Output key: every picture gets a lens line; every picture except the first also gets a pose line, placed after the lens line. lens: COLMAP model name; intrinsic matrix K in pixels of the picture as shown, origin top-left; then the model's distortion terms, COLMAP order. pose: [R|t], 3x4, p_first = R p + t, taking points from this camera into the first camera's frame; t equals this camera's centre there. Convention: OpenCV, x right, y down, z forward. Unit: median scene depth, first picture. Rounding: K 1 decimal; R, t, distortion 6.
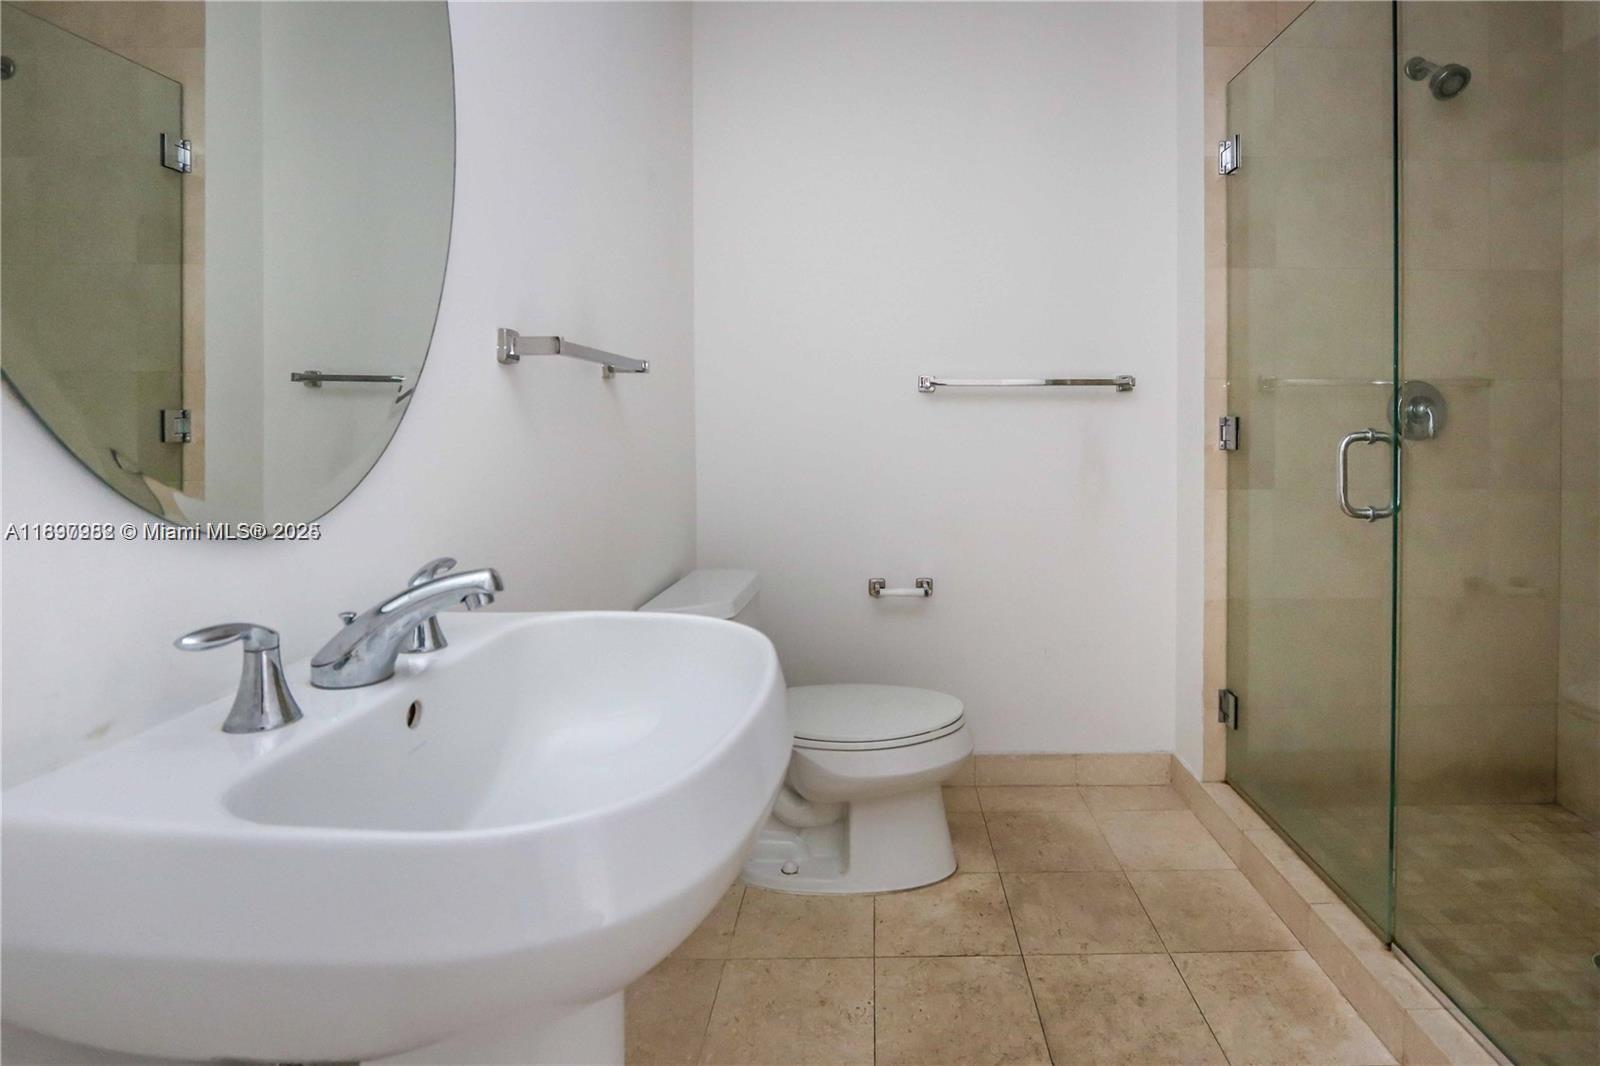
lens RADIAL K [[788.5, 0, 758.1], [0, 788.5, 482.2], [0, 0, 1]] dist [-0.013078, 0.002078]
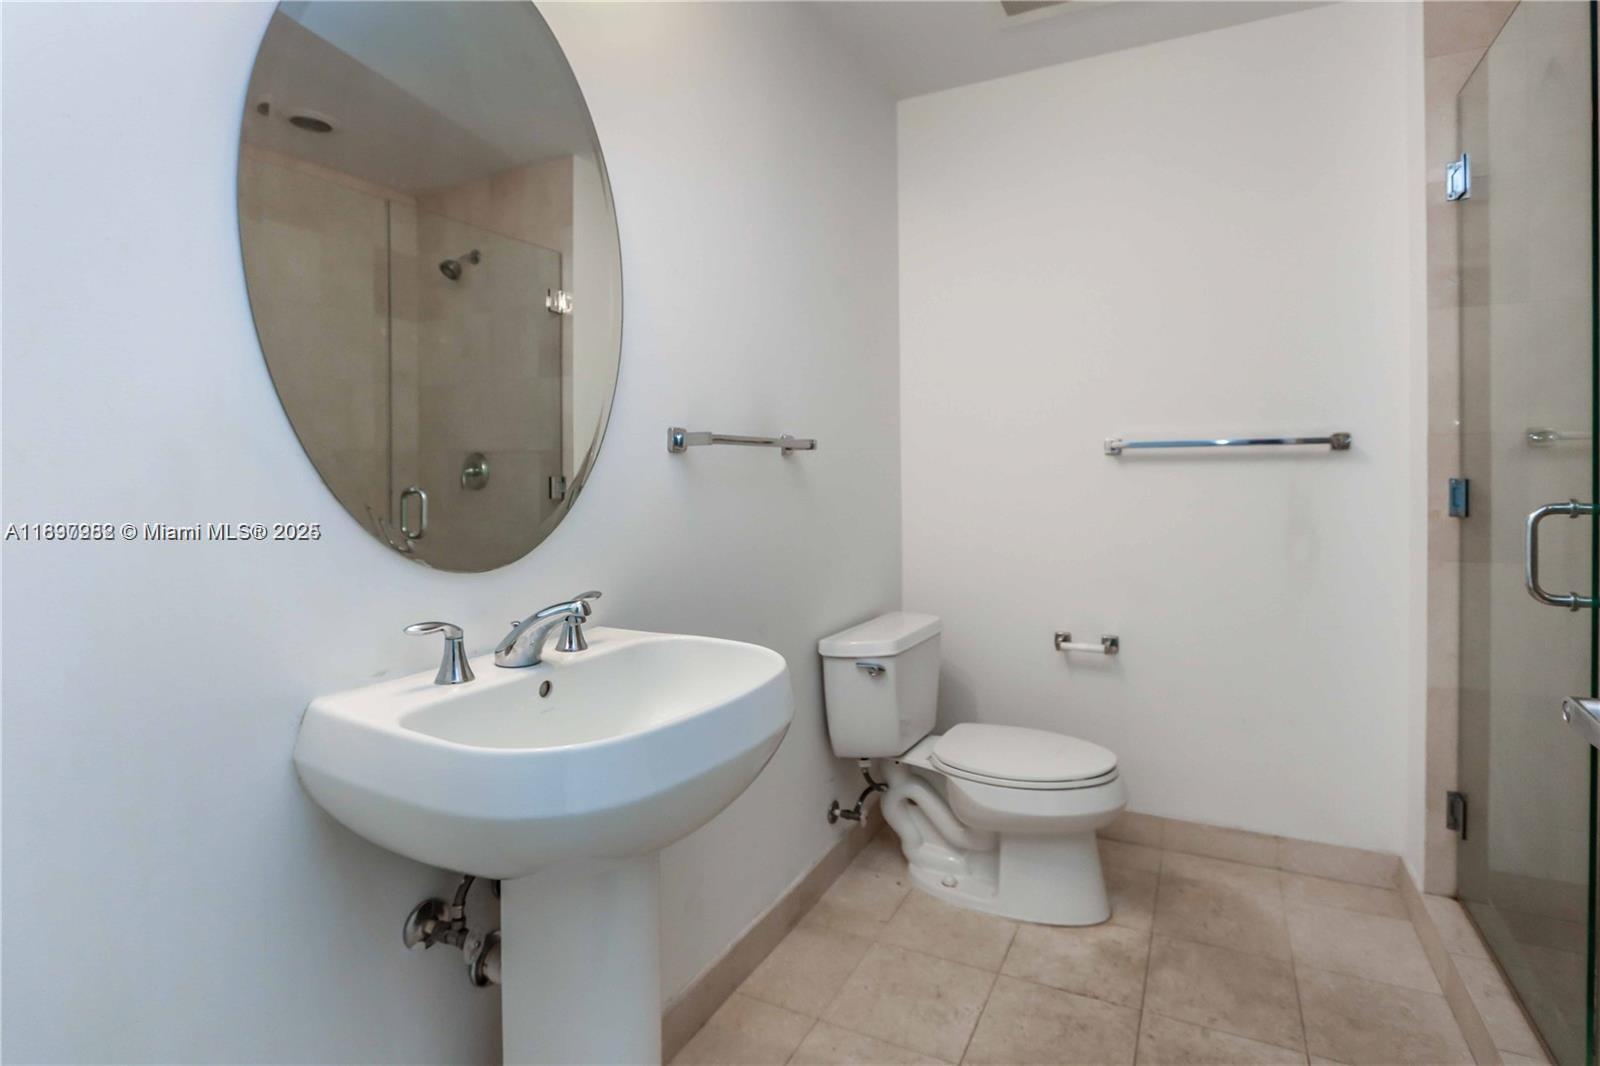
lens RADIAL K [[759.5, 0, 805.0], [0, 759.5, 524.0], [0, 0, 1]] dist [-0.017016, 0.003070]
pose [[0.896884, 0.020134, -0.441807, 0.332966], [-0.018378, 0.999797, 0.008255, -0.027909], [0.441884, 0.000716, 0.897072, -0.067615]]
